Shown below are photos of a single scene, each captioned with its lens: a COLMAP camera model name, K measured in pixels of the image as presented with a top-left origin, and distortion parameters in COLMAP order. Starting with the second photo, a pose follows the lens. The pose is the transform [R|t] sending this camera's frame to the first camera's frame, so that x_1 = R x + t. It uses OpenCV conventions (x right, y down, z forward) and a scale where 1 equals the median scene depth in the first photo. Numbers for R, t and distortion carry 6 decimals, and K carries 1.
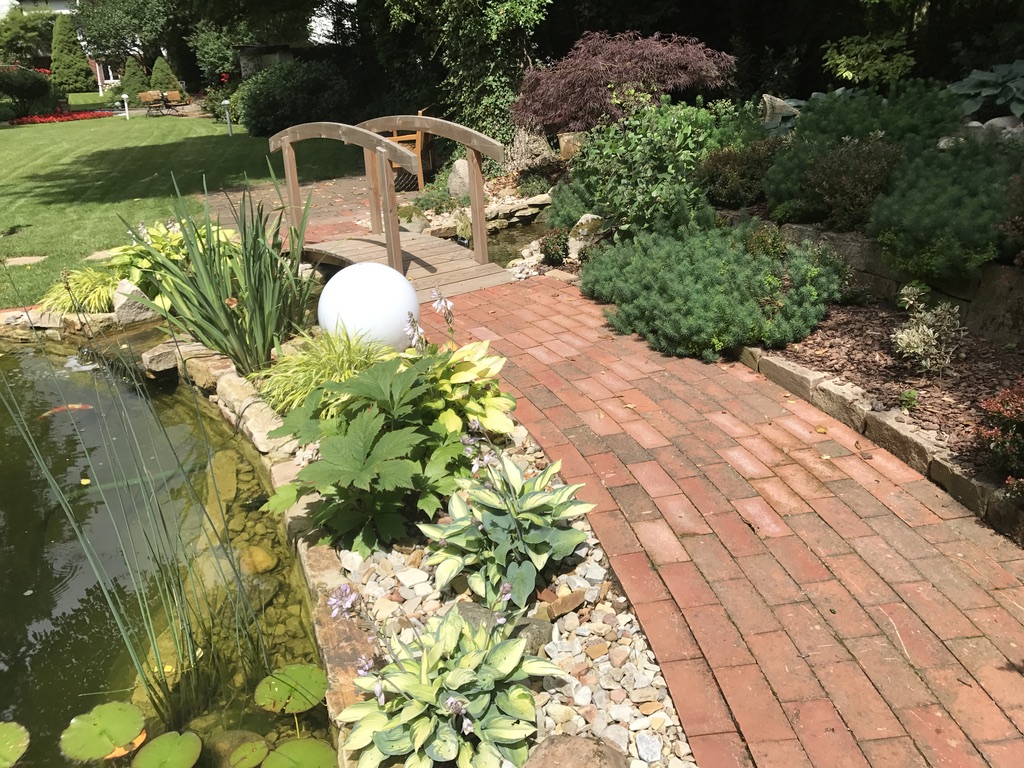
lens RADIAL K [[842.9, 0, 514.1], [0, 842.9, 383.0], [0, 0, 1]] dist [0.056826, -0.076705]
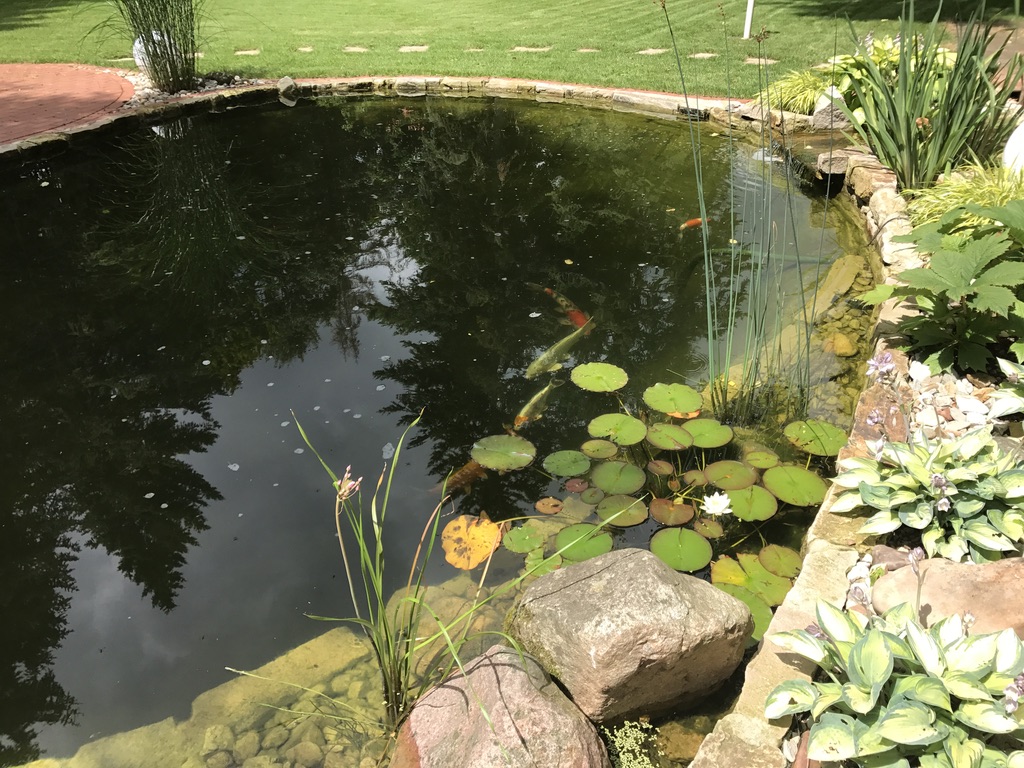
lens RADIAL K [[842.9, 0, 509.7], [0, 842.9, 384.4], [0, 0, 1]] dist [0.056826, -0.076705]
pose [[0.687311, 0.380065, -0.618994, 0.074870], [-0.264409, 0.924629, 0.274134, 0.046274], [0.676529, -0.024747, 0.736000, -0.071767]]
